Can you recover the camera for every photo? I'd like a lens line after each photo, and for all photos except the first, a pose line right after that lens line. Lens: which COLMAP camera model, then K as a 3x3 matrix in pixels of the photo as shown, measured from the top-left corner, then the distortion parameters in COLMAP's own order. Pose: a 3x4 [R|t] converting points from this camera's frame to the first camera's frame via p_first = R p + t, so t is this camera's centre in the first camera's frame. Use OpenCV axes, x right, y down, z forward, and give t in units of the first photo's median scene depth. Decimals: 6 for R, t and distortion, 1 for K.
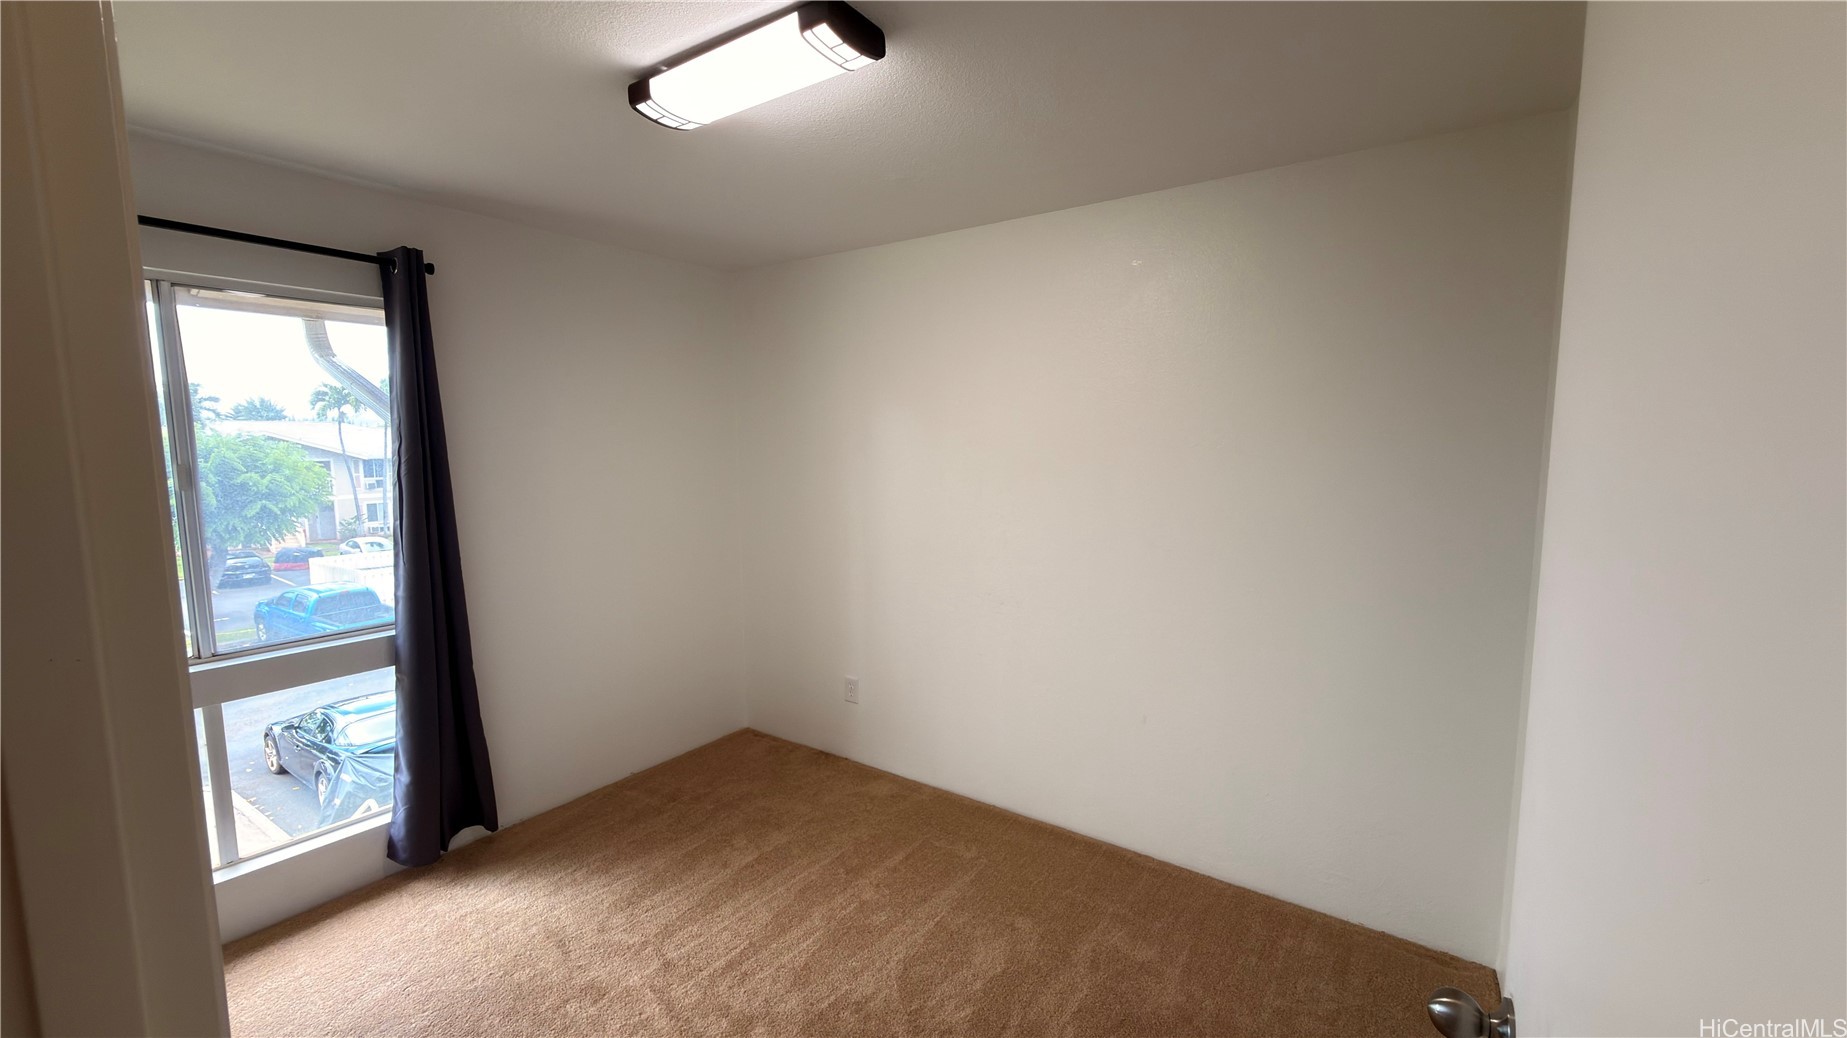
lens RADIAL K [[746.3, 0, 923.5], [0, 746.3, 519.0], [0, 0, 1]] dist [0.000032, 0.014771]
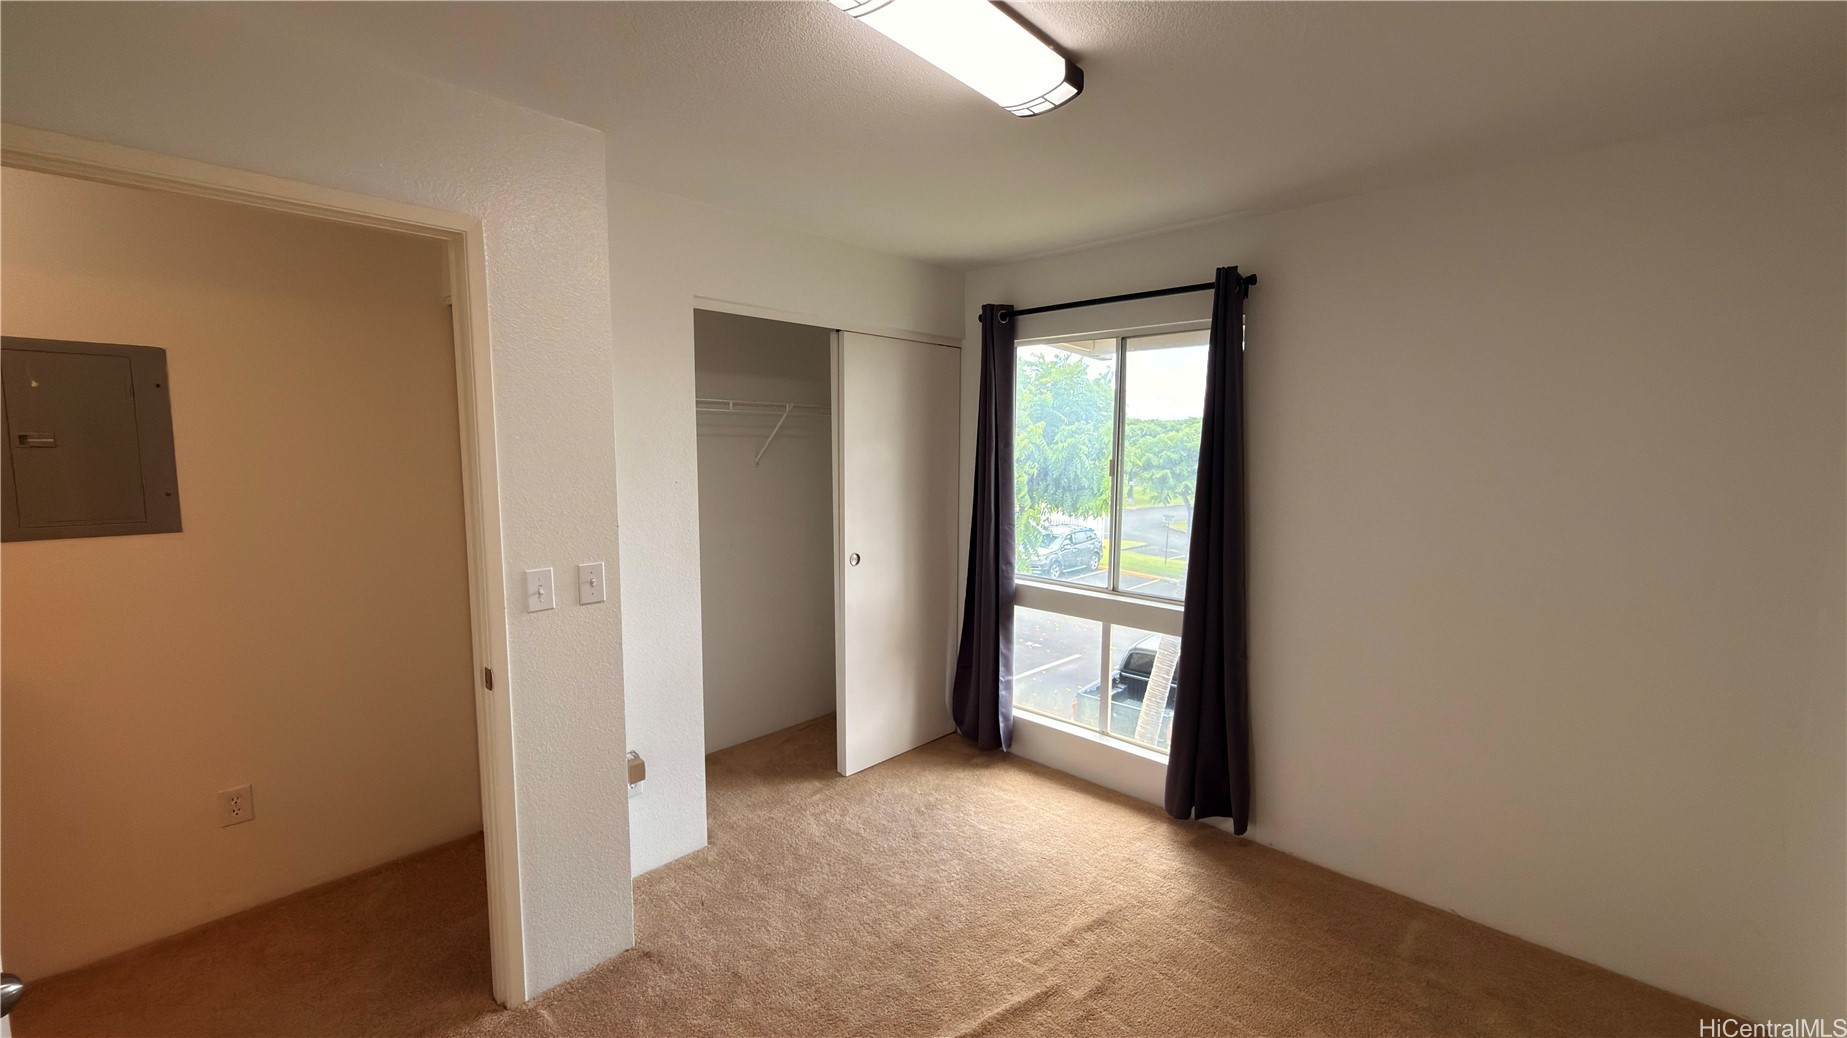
lens RADIAL K [[746.3, 0, 923.5], [0, 746.3, 519.0], [0, 0, 1]] dist [0.000032, 0.014771]
pose [[-0.155805, 0.114422, -0.981138, 0.482391], [-0.110380, 0.985031, 0.132404, -0.096408], [0.981601, 0.128927, -0.140843, 0.761587]]
